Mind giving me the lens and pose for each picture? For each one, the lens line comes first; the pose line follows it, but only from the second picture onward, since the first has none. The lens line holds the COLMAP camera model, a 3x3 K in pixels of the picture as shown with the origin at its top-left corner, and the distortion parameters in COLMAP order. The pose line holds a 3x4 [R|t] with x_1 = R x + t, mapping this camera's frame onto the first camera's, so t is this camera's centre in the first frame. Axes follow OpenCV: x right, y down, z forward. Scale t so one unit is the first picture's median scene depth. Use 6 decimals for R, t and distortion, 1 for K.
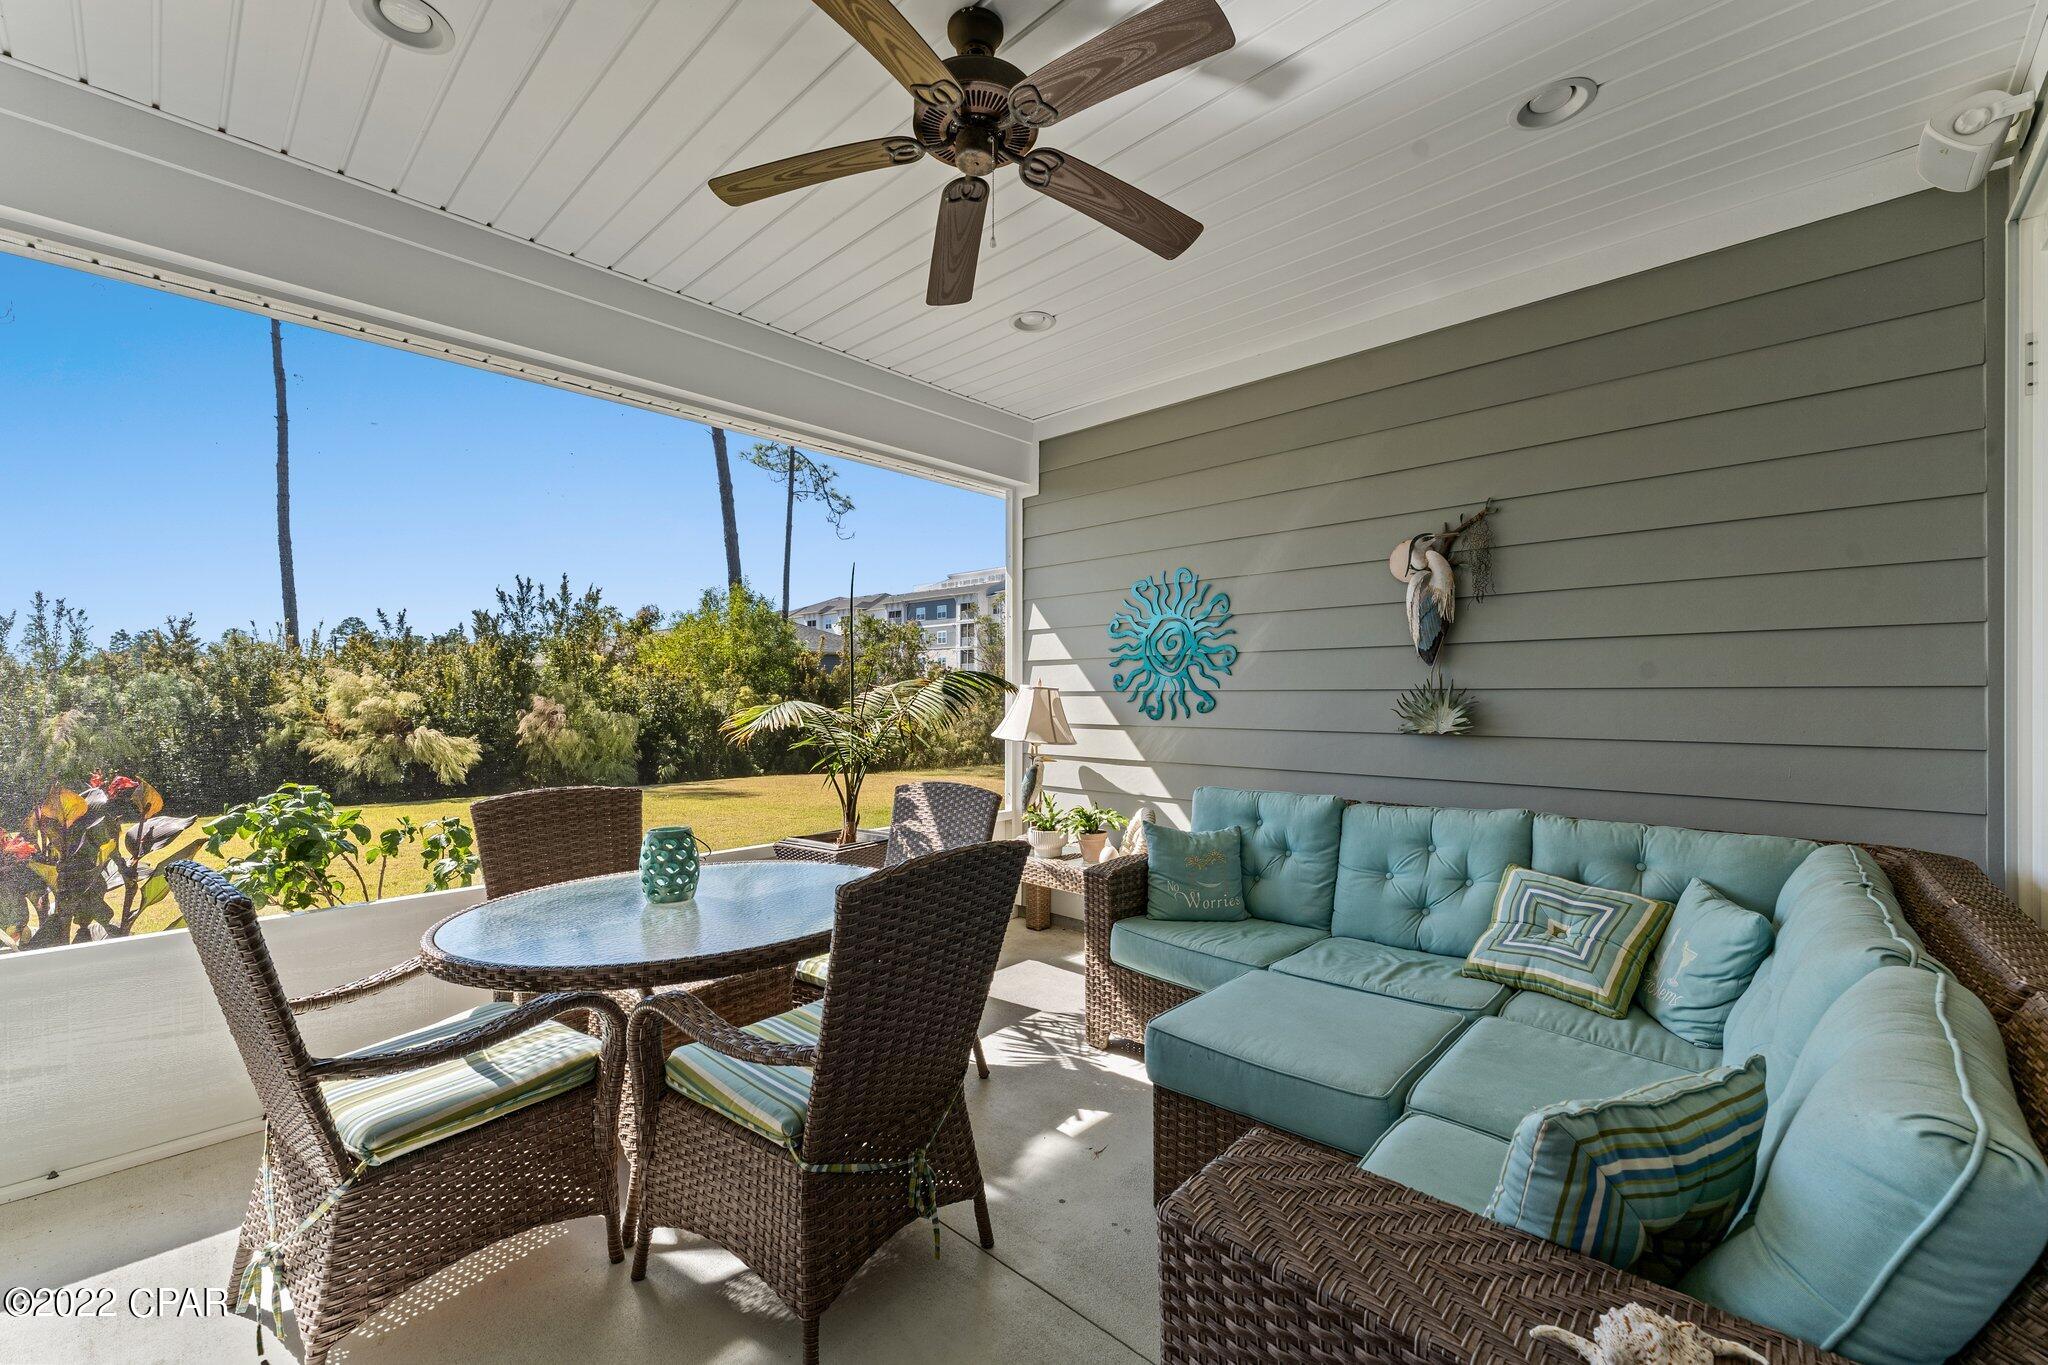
lens RADIAL K [[832.2, 0, 1025.3], [0, 832.2, 688.4], [0, 0, 1]] dist [0.000060, 0.000253]
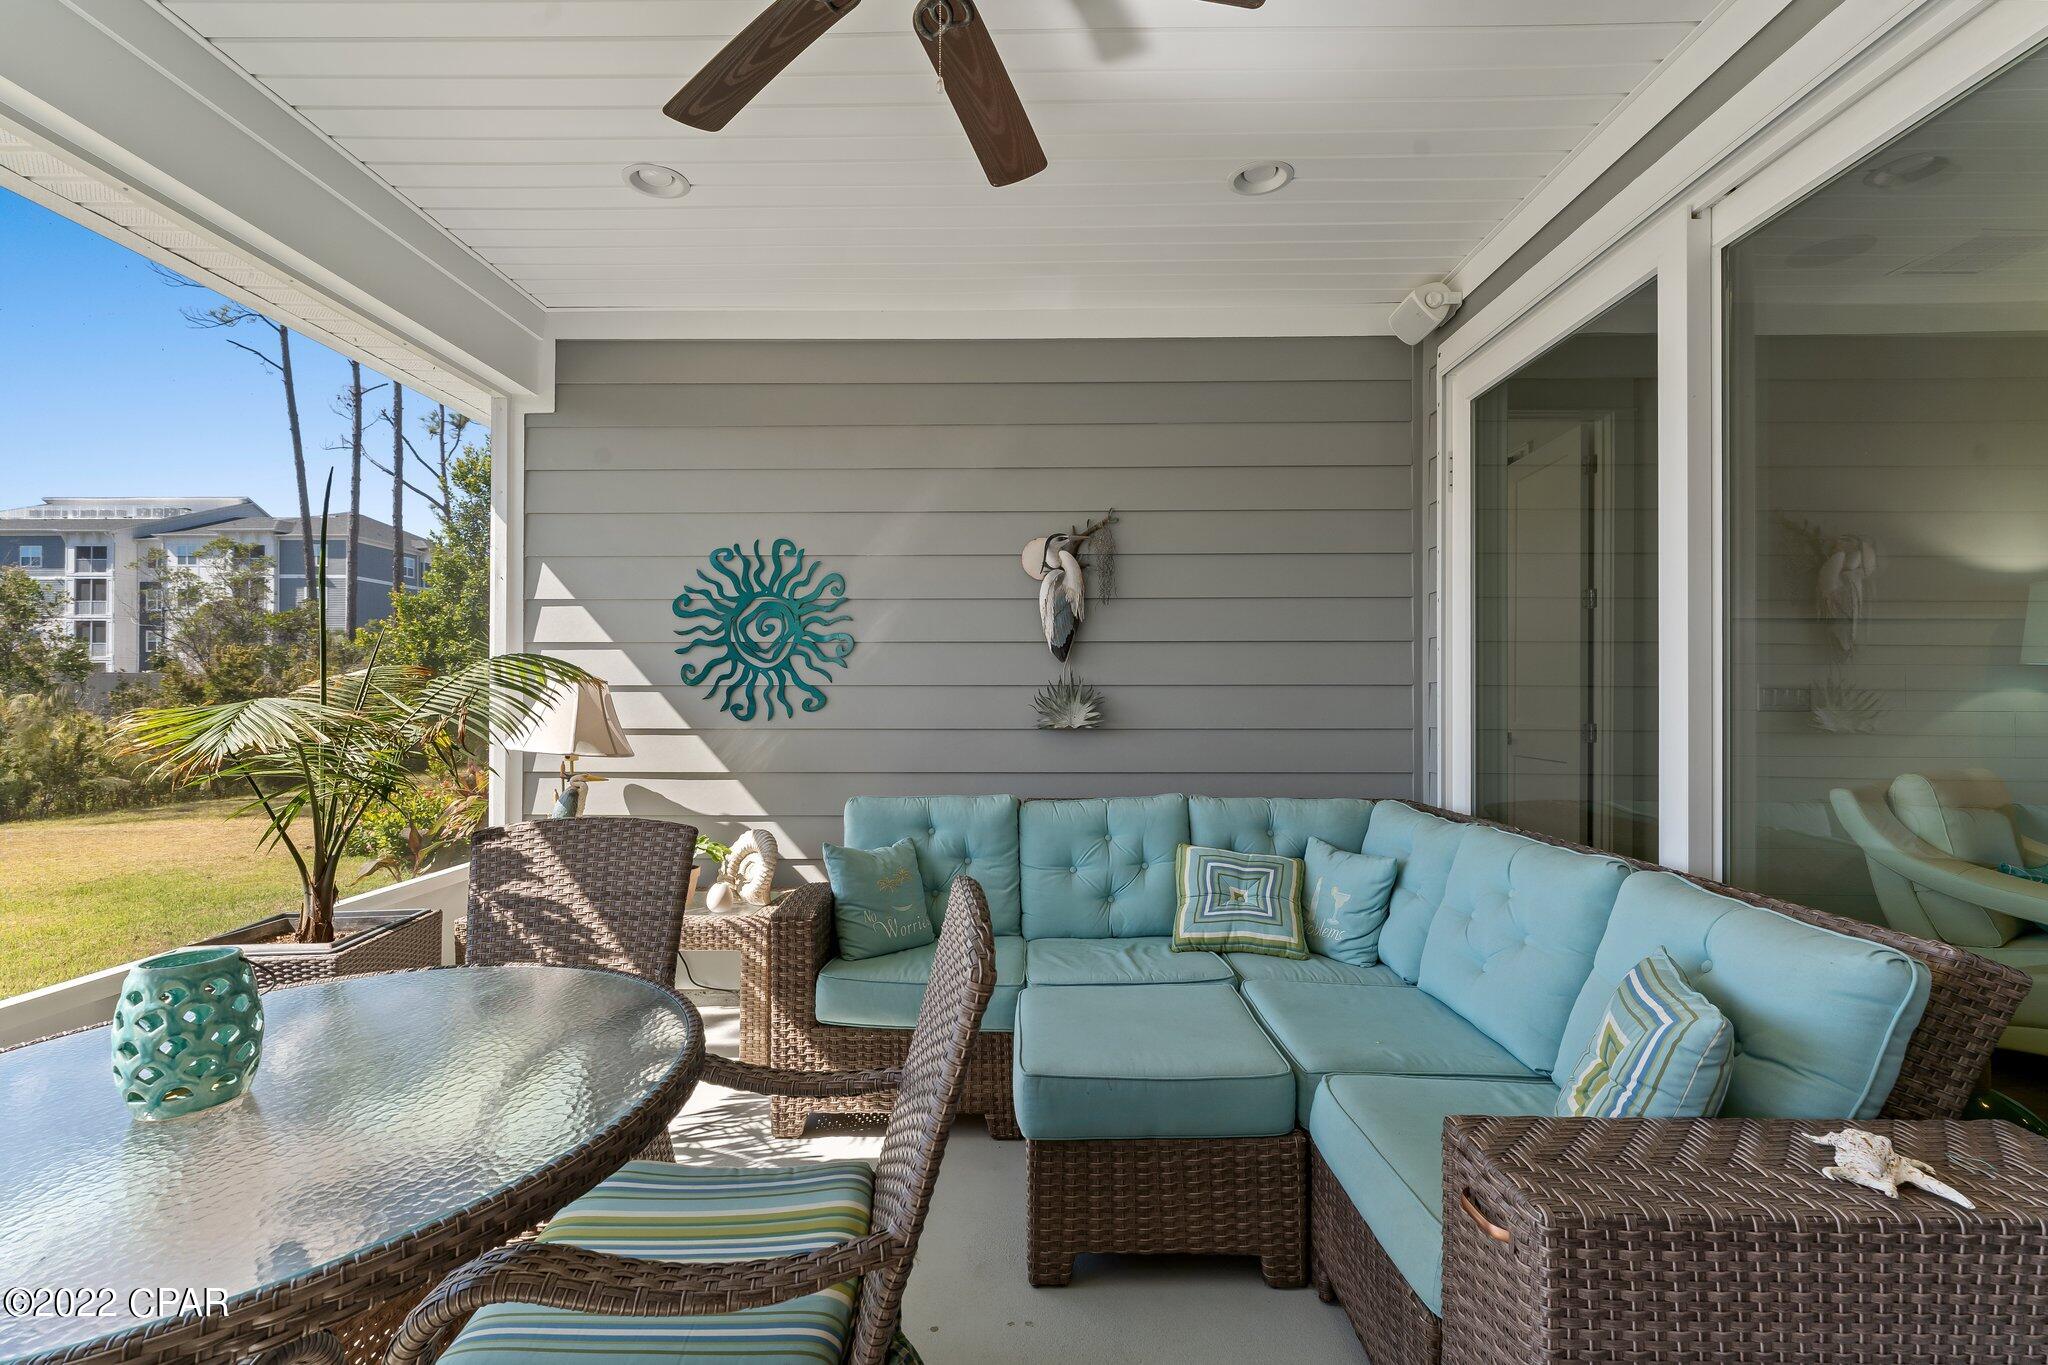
lens RADIAL K [[916.4, 0, 1024.0], [0, 916.4, 682.5], [0, 0, 1]] dist [0.001306, 0.000308]
pose [[0.735061, 0.009219, 0.677938, -0.320357], [-0.006353, 0.999957, -0.006709, 0.005774], [-0.677971, 0.000625, 0.735088, 0.199937]]
